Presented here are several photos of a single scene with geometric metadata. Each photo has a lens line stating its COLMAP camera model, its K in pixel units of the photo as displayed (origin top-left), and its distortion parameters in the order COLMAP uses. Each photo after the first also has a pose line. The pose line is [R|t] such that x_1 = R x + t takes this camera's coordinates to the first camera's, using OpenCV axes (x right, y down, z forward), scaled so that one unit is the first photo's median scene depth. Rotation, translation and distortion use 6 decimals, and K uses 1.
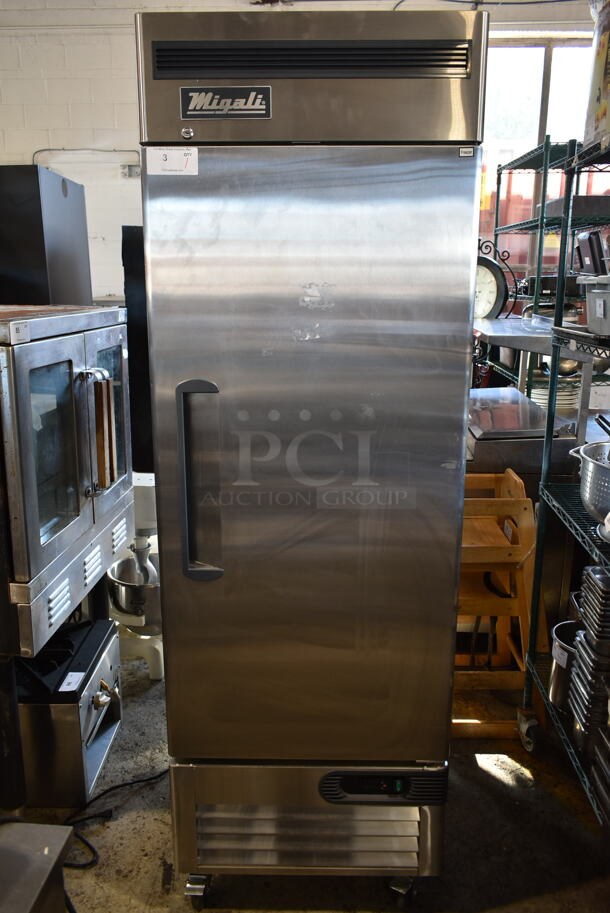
lens RADIAL K [[700.2, 0, 300.4], [0, 700.2, 455.2], [0, 0, 1]] dist [-0.010443, 0.000039]
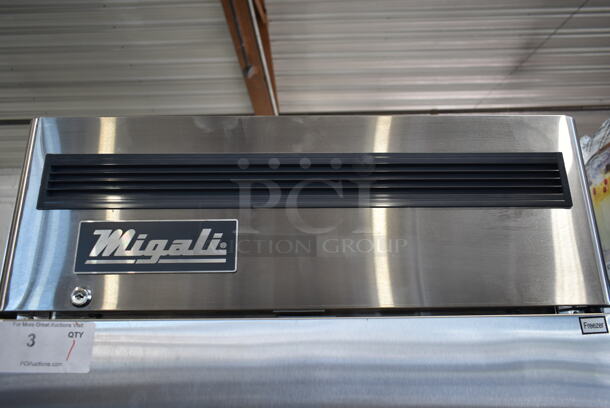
lens RADIAL K [[467.8, 0, 305.0], [0, 467.8, 204.0], [0, 0, 1]] dist [-0.010443, 0.000039]
pose [[0.999770, -0.002893, 0.021272, 0.003267], [0.013089, 0.867520, -0.497230, -0.205019], [-0.017015, 0.497394, 0.867358, 0.388724]]
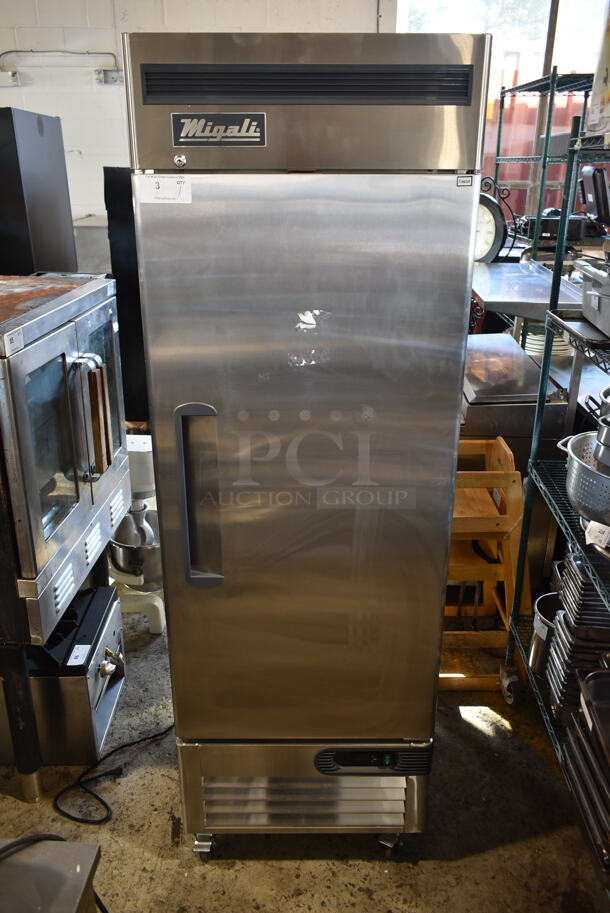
lens RADIAL K [[717.0, 0, 305.0], [0, 717.0, 456.5], [0, 0, 1]] dist [-0.005513, 0.001350]
pose [[0.999789, -0.006165, 0.019571, -0.005693], [0.003355, 0.990071, 0.140532, -0.115994], [-0.020243, -0.140436, 0.989883, -0.031004]]
